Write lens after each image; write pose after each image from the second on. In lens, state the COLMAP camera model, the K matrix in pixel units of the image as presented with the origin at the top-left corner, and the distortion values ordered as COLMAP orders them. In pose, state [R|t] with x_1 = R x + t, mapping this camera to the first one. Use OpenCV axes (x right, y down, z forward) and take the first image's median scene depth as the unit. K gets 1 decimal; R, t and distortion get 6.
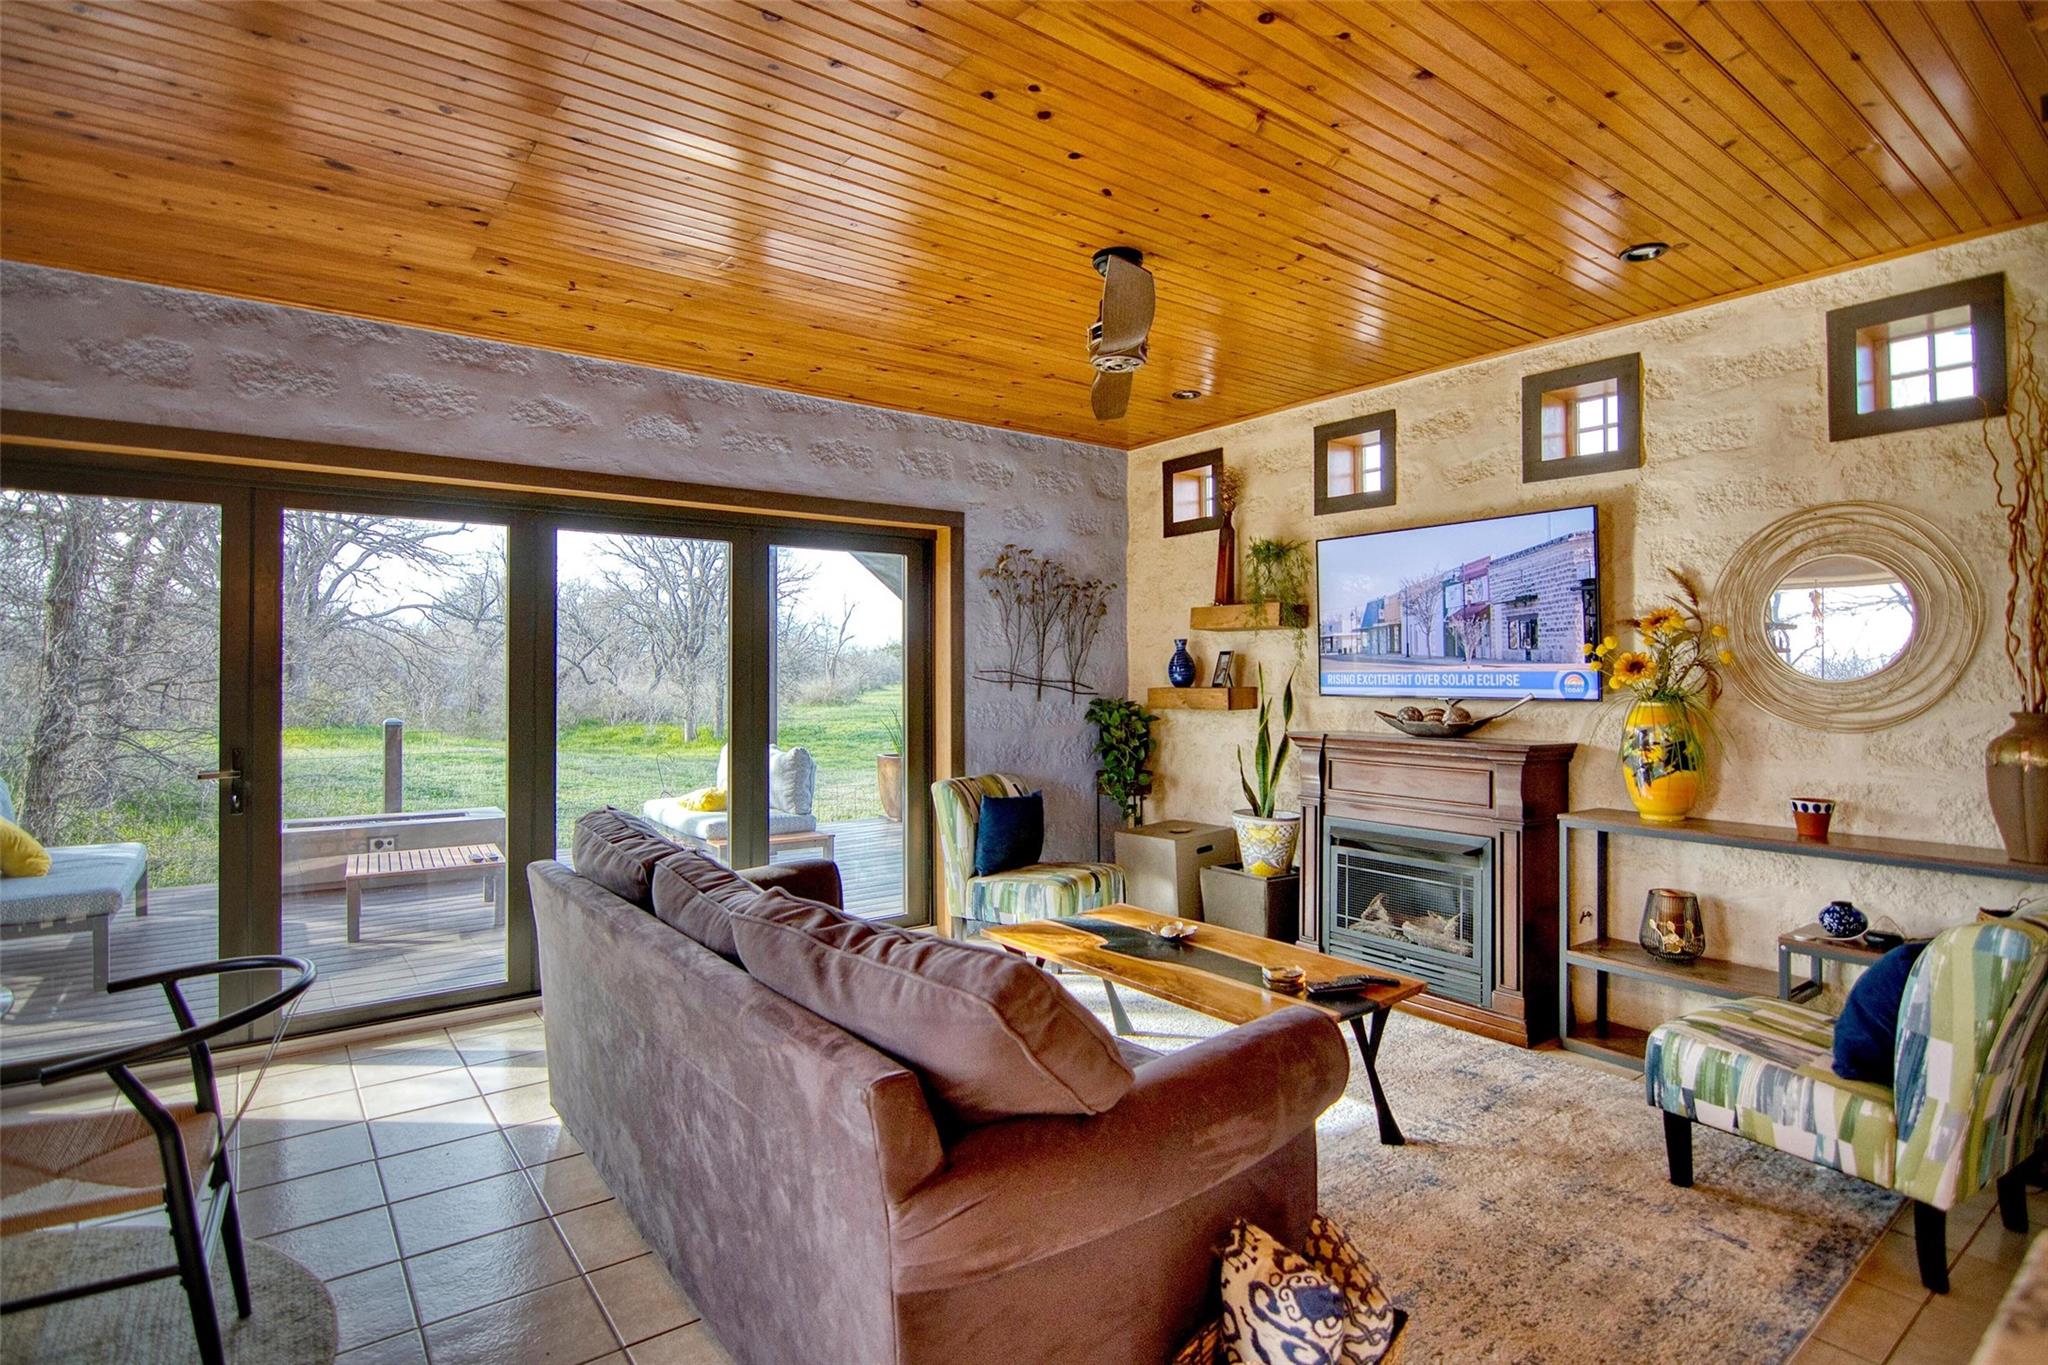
lens RADIAL K [[1031.7, 0, 1026.2], [0, 1031.7, 670.0], [0, 0, 1]] dist [-0.001342, -0.000644]
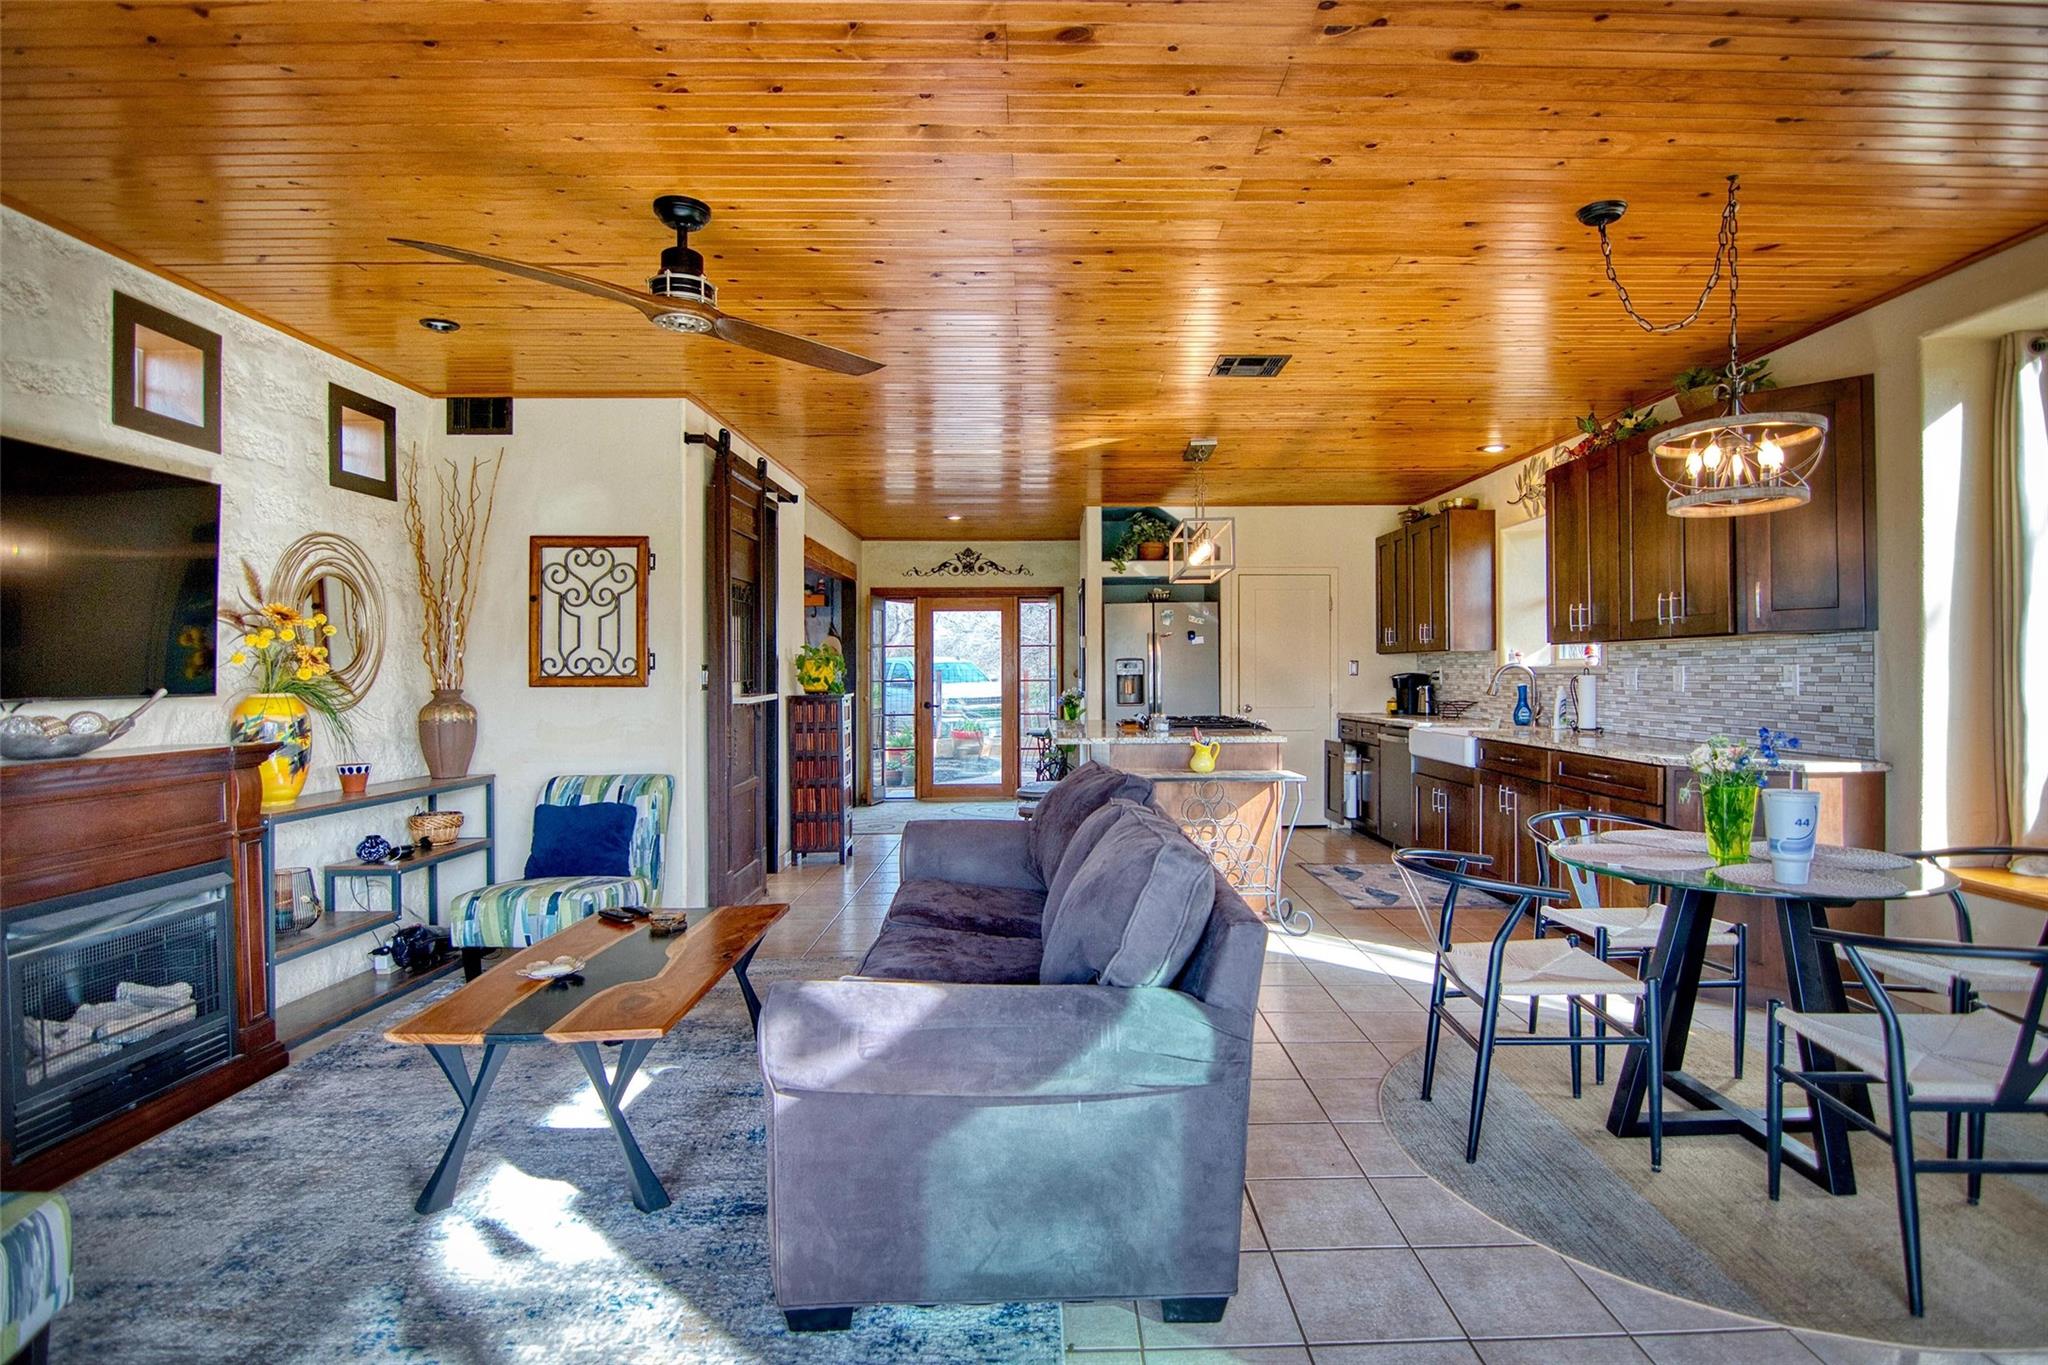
lens RADIAL K [[996.4, 0, 1092.2], [0, 996.4, 675.3], [0, 0, 1]] dist [-0.000885, -0.010734]
pose [[-0.815027, 0.011103, 0.579316, -0.501299], [0.013688, 0.999906, 0.000092, 0.018925], [-0.579261, 0.008005, -0.815103, 1.057755]]
